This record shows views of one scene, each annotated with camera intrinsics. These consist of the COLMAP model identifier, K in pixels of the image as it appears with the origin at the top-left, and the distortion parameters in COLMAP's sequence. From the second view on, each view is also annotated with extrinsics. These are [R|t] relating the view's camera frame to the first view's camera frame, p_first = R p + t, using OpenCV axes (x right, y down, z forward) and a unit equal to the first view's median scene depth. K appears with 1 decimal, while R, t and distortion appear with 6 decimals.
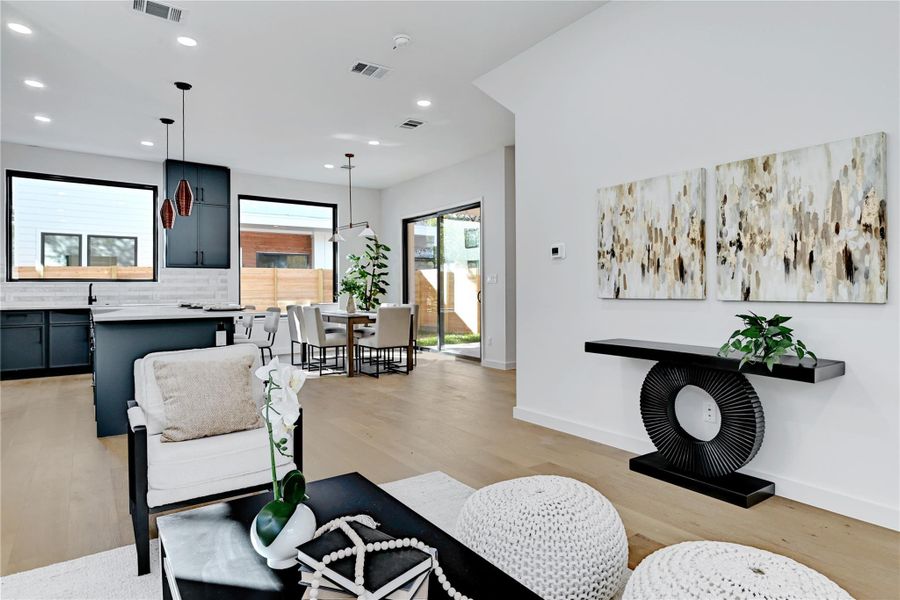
lens RADIAL K [[498.8, 0, 443.6], [0, 498.8, 290.9], [0, 0, 1]] dist [0.006383, -0.003263]
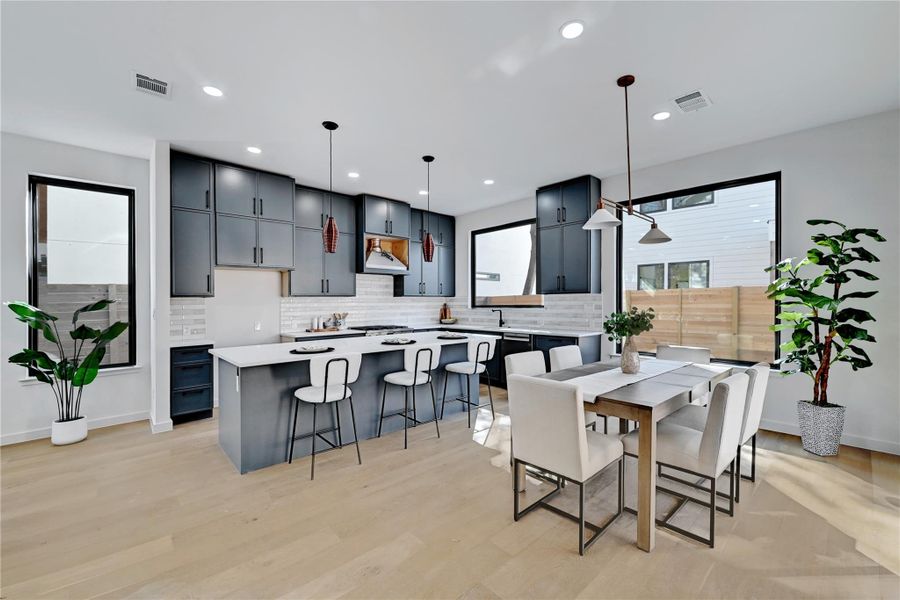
lens RADIAL K [[363.7, 0, 456.4], [0, 363.7, 306.1], [0, 0, 1]] dist [-0.008023, -0.001895]
pose [[0.114288, 0.012799, -0.993365, 0.191863], [-0.002828, 0.999917, 0.012558, -0.038677], [0.993444, 0.001374, 0.114315, 0.877966]]
